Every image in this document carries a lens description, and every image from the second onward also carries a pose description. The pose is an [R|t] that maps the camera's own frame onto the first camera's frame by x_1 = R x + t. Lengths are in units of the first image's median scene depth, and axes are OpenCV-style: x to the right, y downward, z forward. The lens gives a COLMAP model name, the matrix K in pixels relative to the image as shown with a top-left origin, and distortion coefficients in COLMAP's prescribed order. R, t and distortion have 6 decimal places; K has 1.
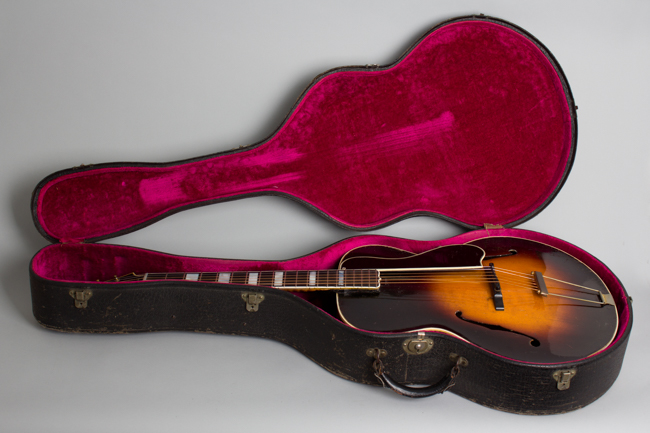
lens RADIAL K [[987.4, 0, 327.5], [0, 987.4, 218.0], [0, 0, 1]] dist [-0.002820, 0.000000]
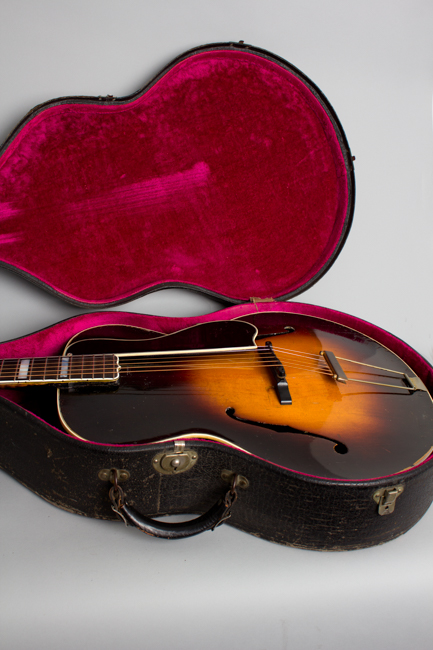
lens RADIAL K [[752.9, 0, 211.5], [0, 752.9, 323.0], [0, 0, 1]] dist [-0.126233, 0.000000]
pose [[0.987921, -0.022856, 0.153266, 0.036519], [0.024894, 0.999625, -0.011385, 0.037662], [-0.152949, 0.015063, 0.988119, 0.448455]]
